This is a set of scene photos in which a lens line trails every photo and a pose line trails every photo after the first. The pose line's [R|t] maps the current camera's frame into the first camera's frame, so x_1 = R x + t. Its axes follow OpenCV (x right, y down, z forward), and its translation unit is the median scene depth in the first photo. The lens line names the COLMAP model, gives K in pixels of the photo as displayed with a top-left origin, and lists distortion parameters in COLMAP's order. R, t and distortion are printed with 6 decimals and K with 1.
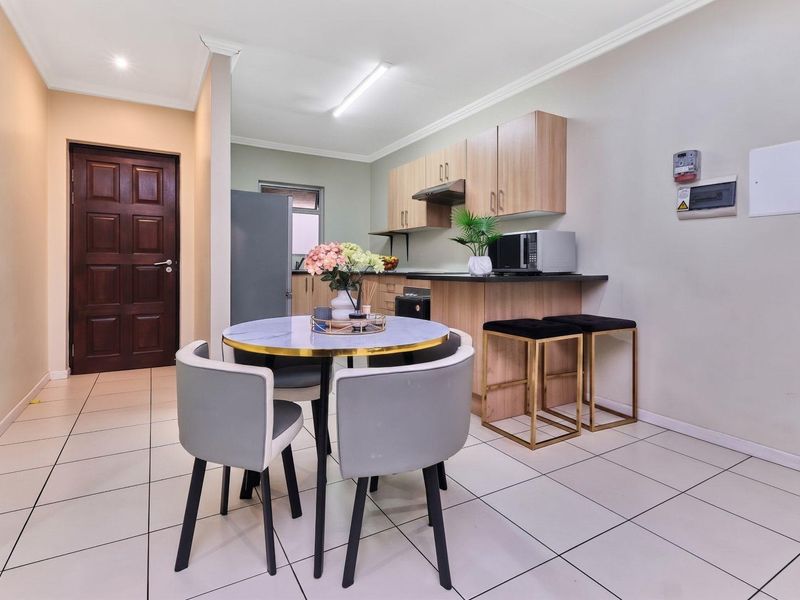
lens RADIAL K [[410.6, 0, 395.1], [0, 410.6, 275.4], [0, 0, 1]] dist [-0.002739, -0.000618]
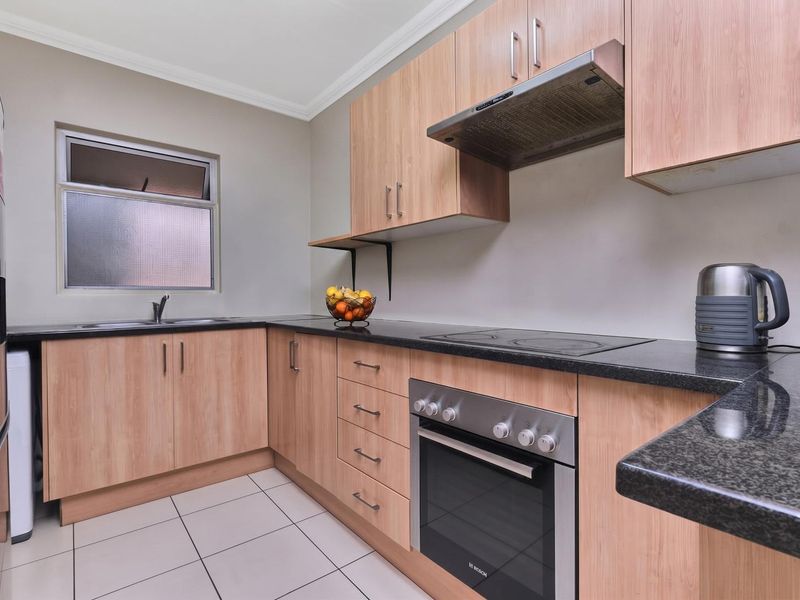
lens RADIAL K [[399.0, 0, 400.0], [0, 399.0, 300.0], [0, 0, 1]] dist [0.000395, -0.000064]
pose [[0.987610, -0.010471, 0.156579, -0.033958], [0.013308, 0.999766, -0.017076, -0.026597], [-0.156363, 0.018948, 0.987518, 0.539716]]
